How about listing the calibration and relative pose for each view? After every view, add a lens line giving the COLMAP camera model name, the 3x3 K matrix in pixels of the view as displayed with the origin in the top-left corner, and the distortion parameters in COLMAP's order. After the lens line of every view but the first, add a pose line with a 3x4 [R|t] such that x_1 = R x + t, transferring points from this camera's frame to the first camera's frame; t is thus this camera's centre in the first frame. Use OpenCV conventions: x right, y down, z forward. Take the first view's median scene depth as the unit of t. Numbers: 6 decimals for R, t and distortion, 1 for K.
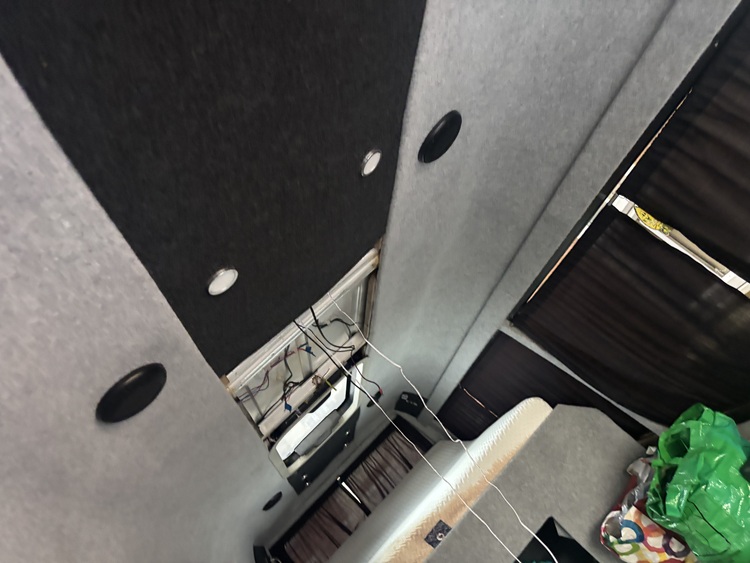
lens RADIAL K [[554.3, 0, 374.2], [0, 554.3, 282.8], [0, 0, 1]] dist [0.052590, -0.060657]
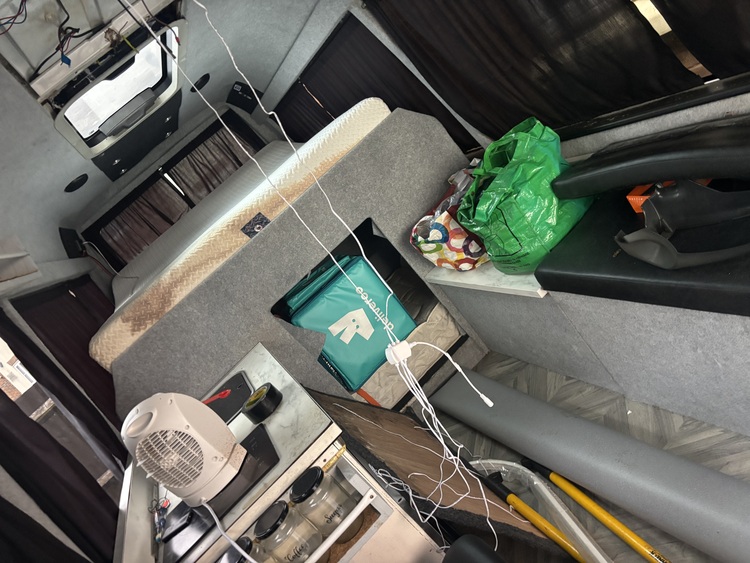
lens RADIAL K [[554.3, 0, 374.2], [0, 554.3, 282.8], [0, 0, 1]] dist [0.052590, -0.060657]
pose [[0.957581, 0.038029, 0.285643, 0.039026], [-0.171848, 0.871063, 0.460128, 0.053735], [-0.231315, -0.489697, 0.840648, 0.085480]]
